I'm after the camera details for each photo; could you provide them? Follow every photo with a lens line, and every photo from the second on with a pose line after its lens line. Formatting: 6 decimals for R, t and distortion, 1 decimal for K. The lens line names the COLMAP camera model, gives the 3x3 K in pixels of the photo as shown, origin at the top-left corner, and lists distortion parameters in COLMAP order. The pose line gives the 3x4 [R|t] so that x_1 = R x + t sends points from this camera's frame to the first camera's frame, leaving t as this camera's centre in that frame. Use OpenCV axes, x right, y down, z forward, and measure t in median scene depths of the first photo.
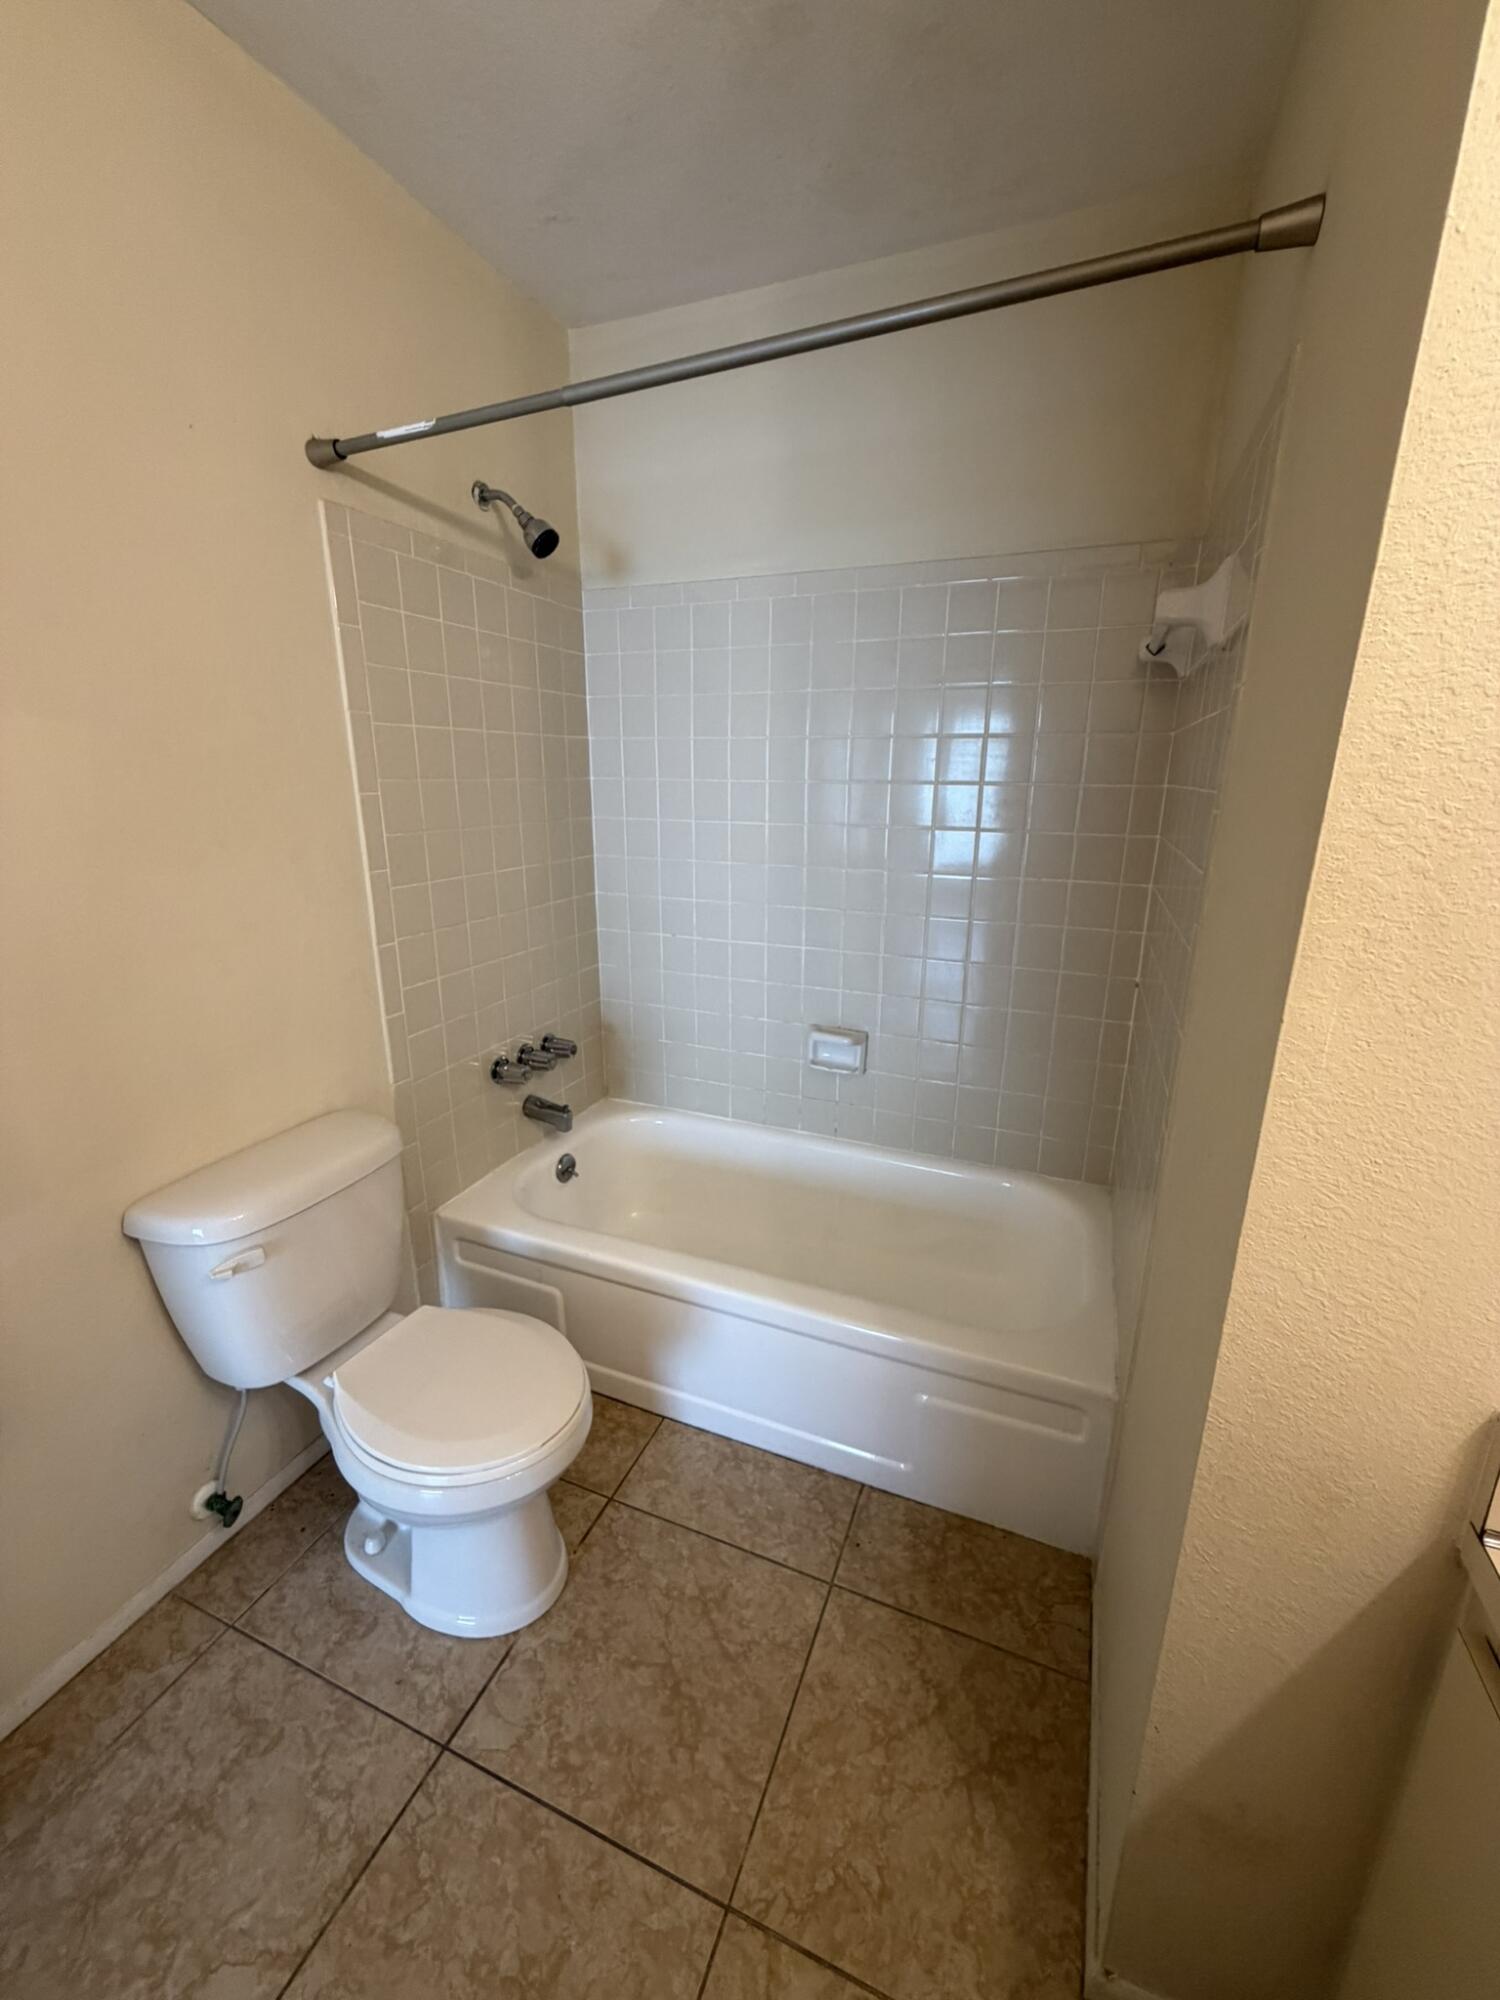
lens RADIAL K [[799.9, 0, 754.3], [0, 799.9, 997.3], [0, 0, 1]] dist [-0.000381, -0.000024]
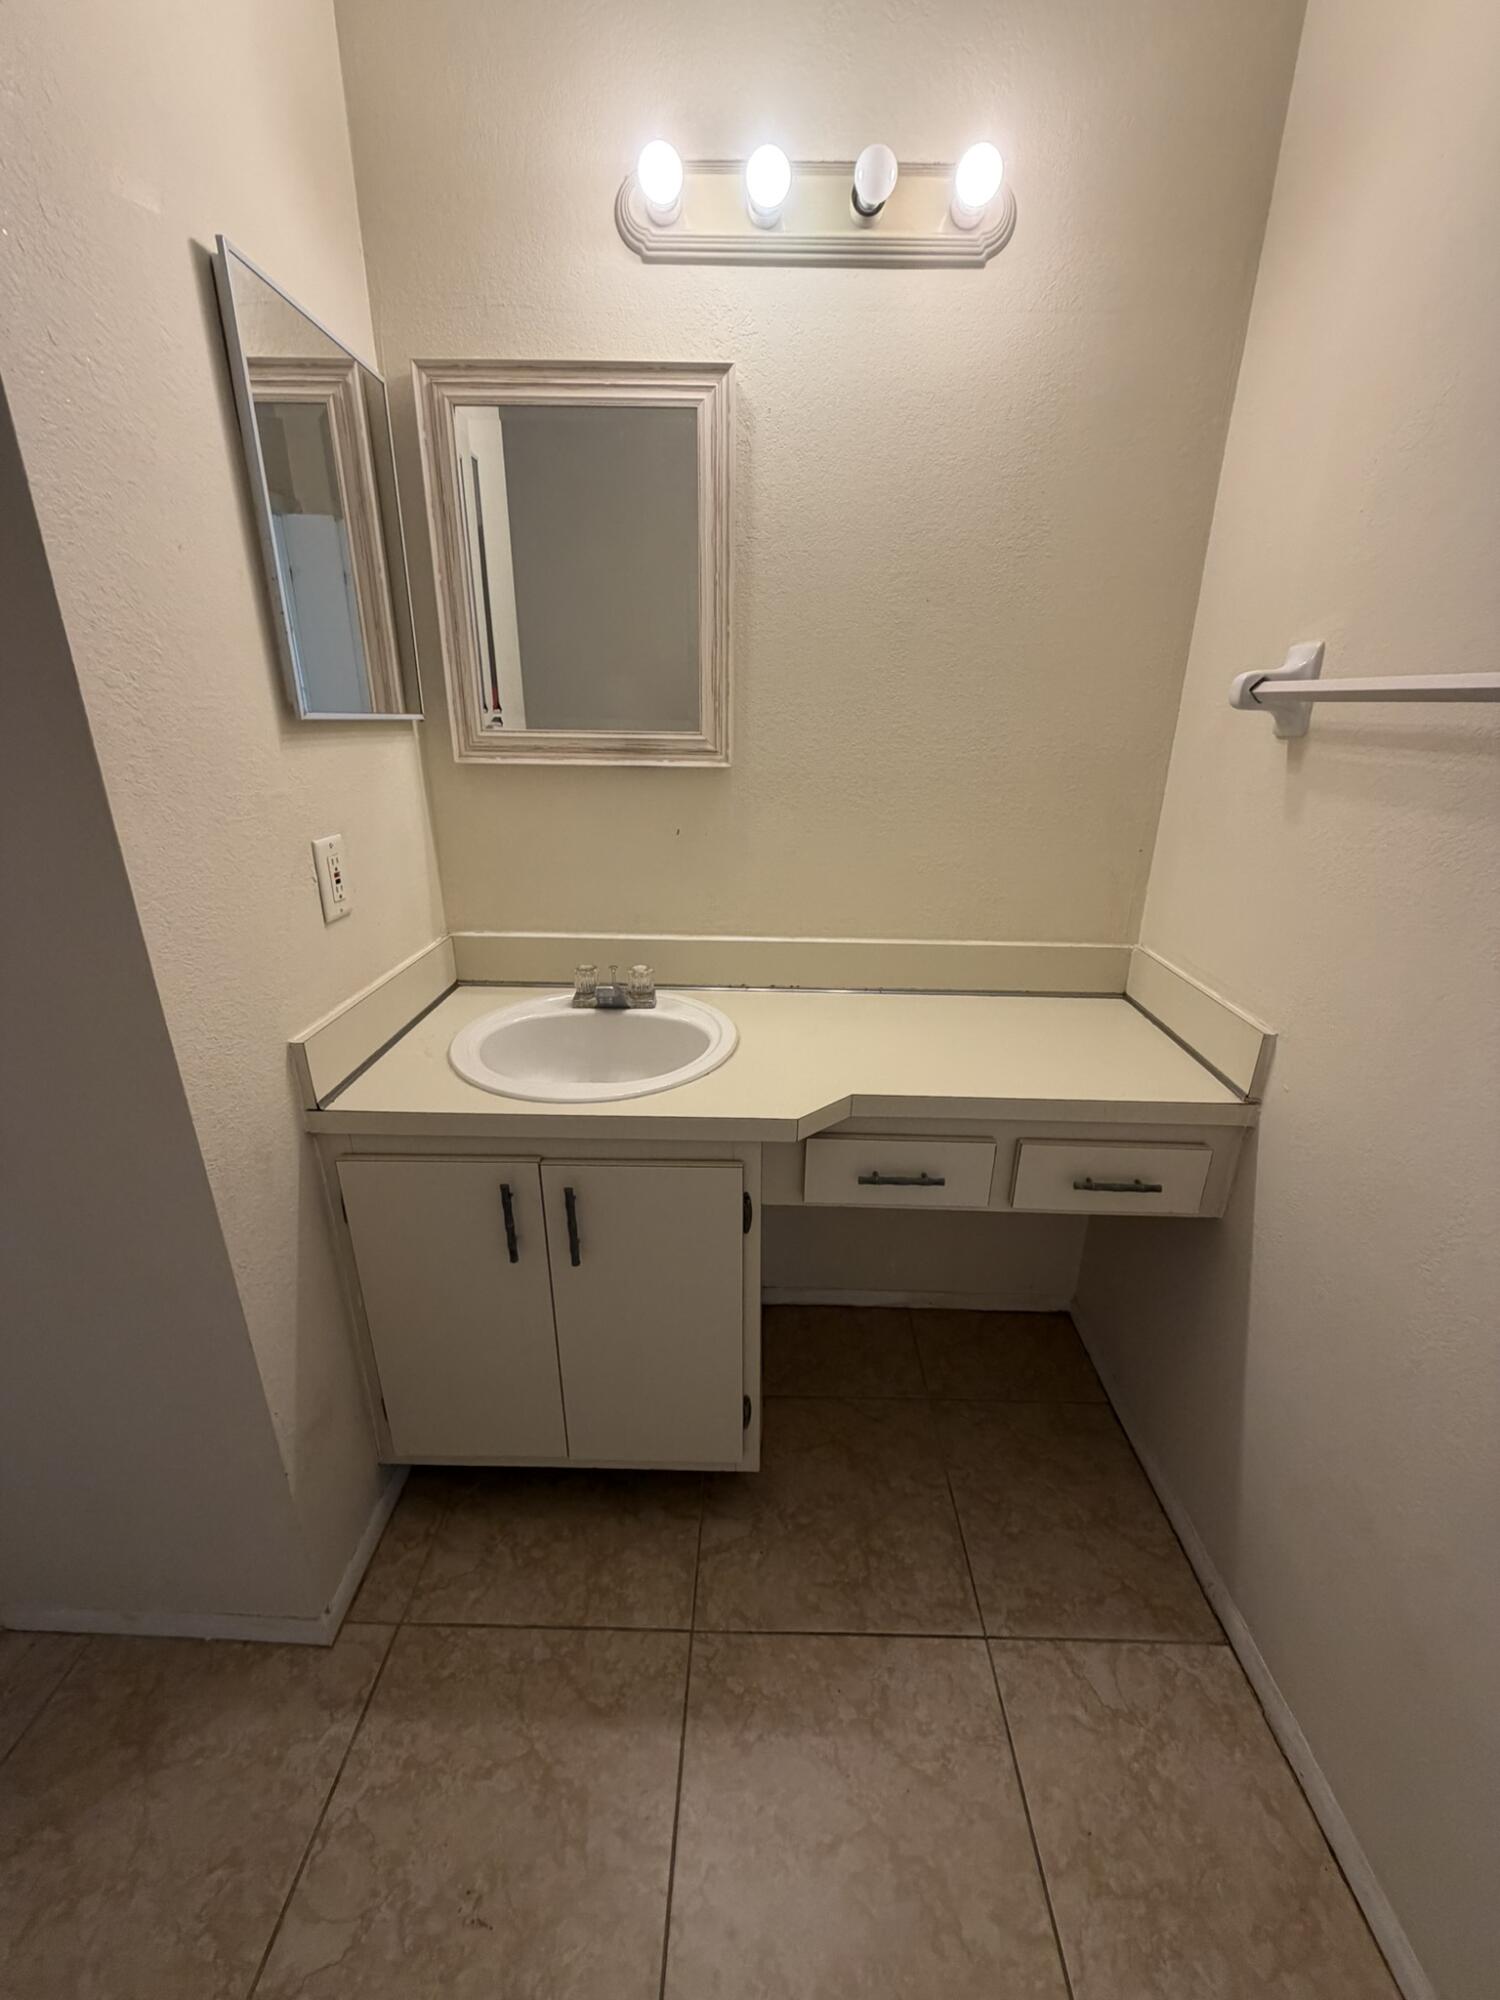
lens RADIAL K [[799.9, 0, 754.3], [0, 799.9, 997.3], [0, 0, 1]] dist [-0.000381, -0.000024]
pose [[-0.362436, -0.329298, 0.871896, -0.474099], [0.237900, 0.871826, 0.428163, -0.035565], [-0.901135, 0.362606, -0.237640, 0.244094]]
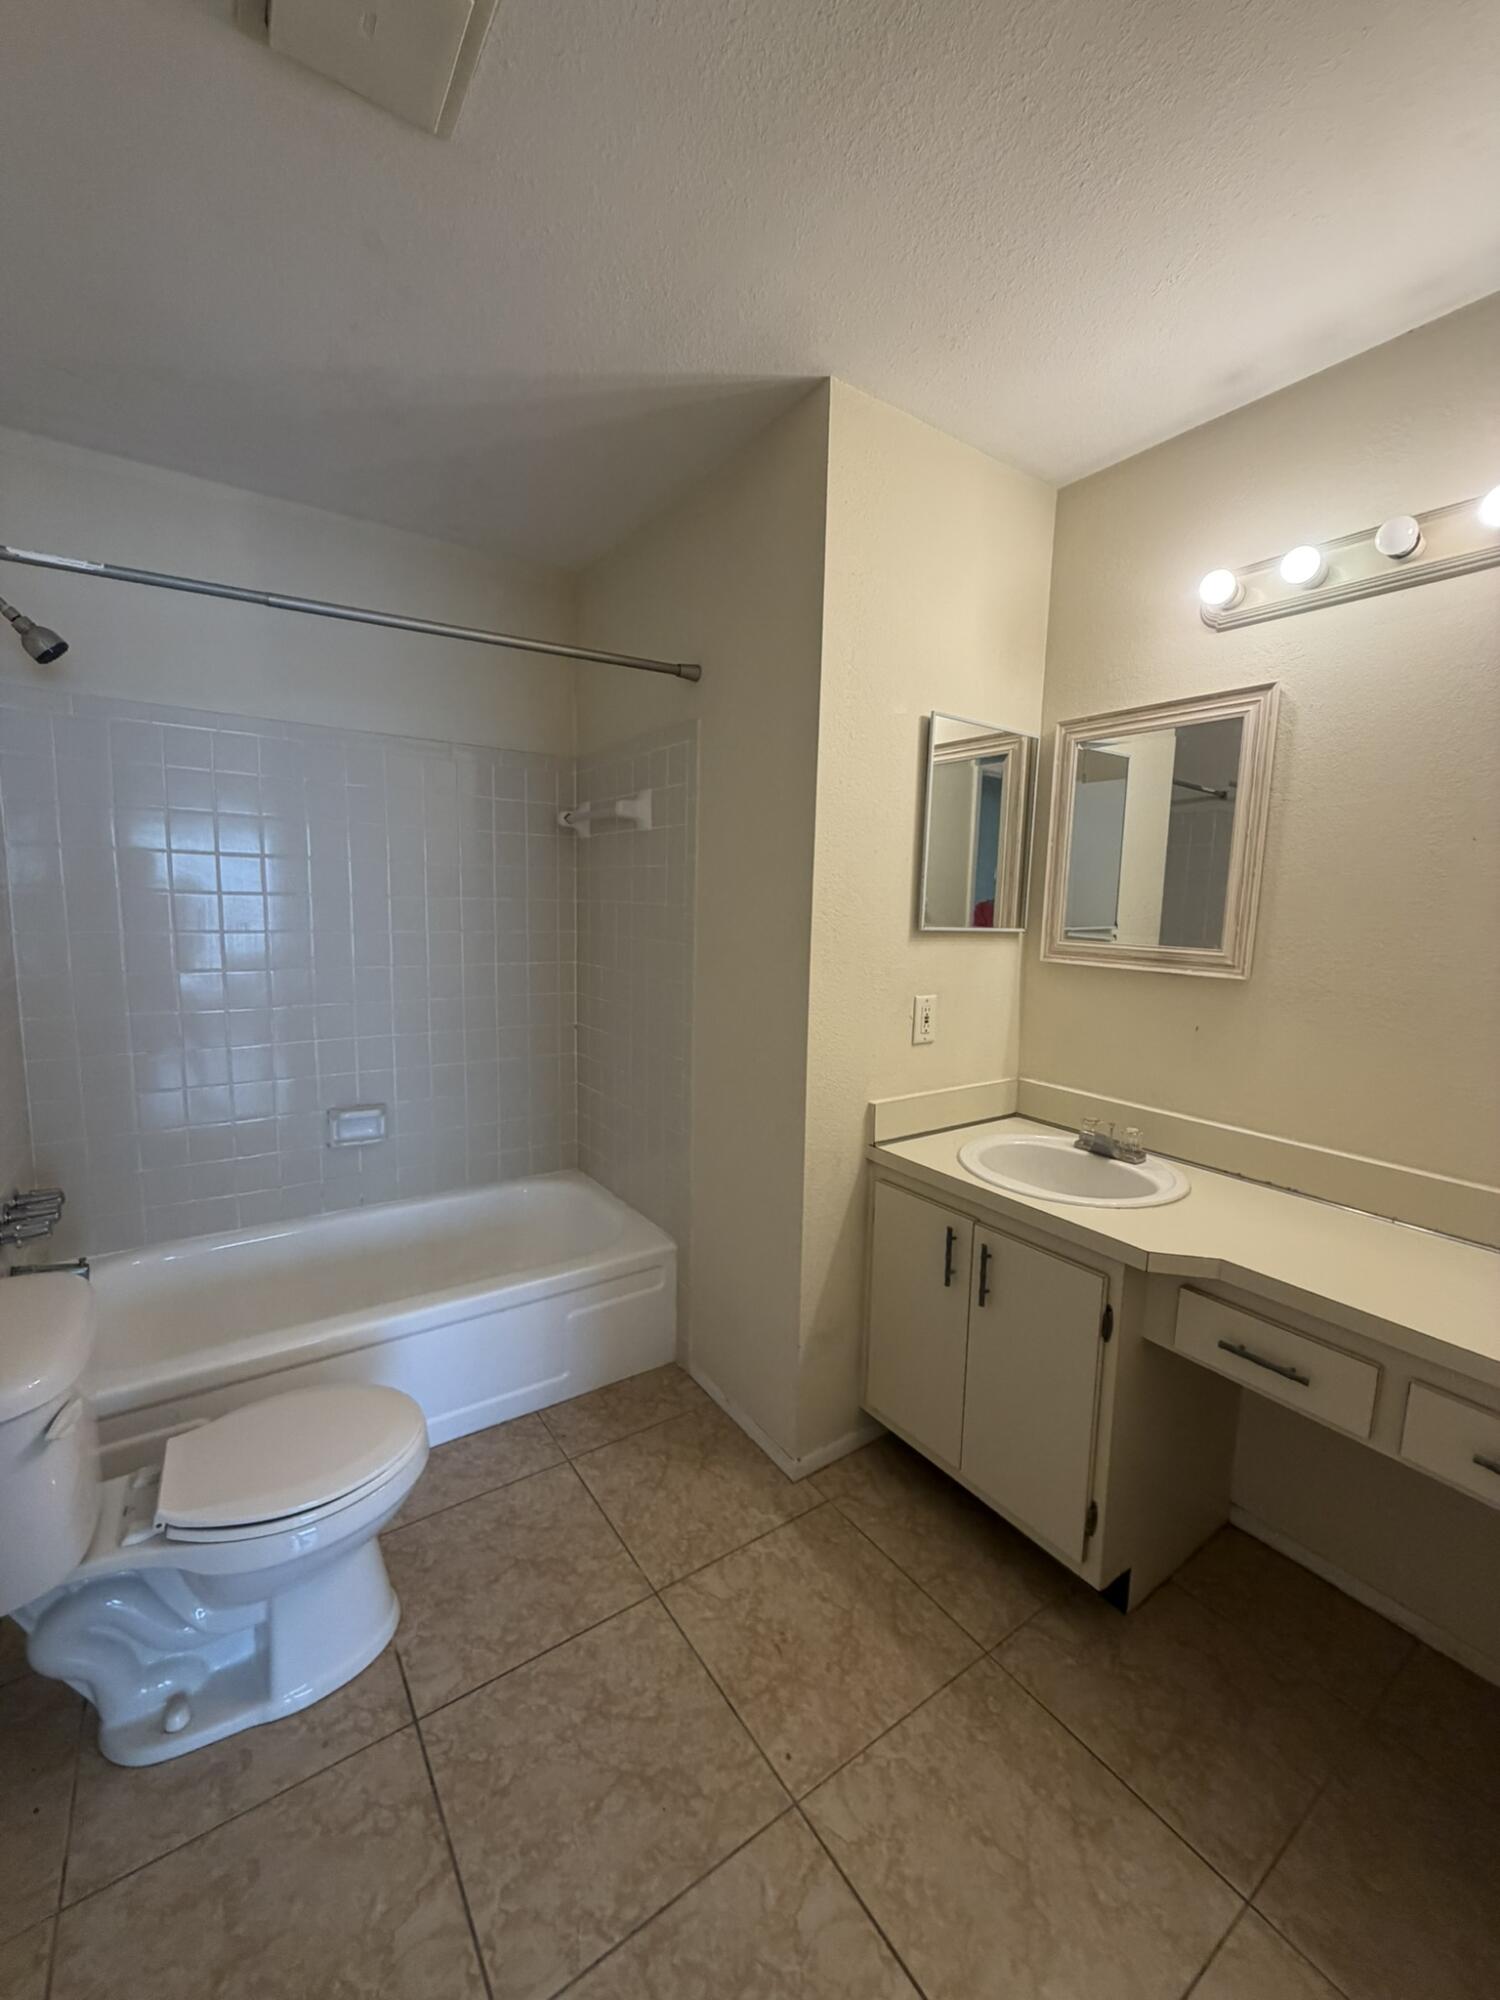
lens RADIAL K [[799.9, 0, 754.3], [0, 799.9, 997.3], [0, 0, 1]] dist [-0.000381, -0.000024]
pose [[0.541770, -0.097580, 0.834843, -0.946303], [0.207834, 0.977948, -0.020567, 0.050239], [-0.814426, 0.184652, 0.550103, -0.206075]]
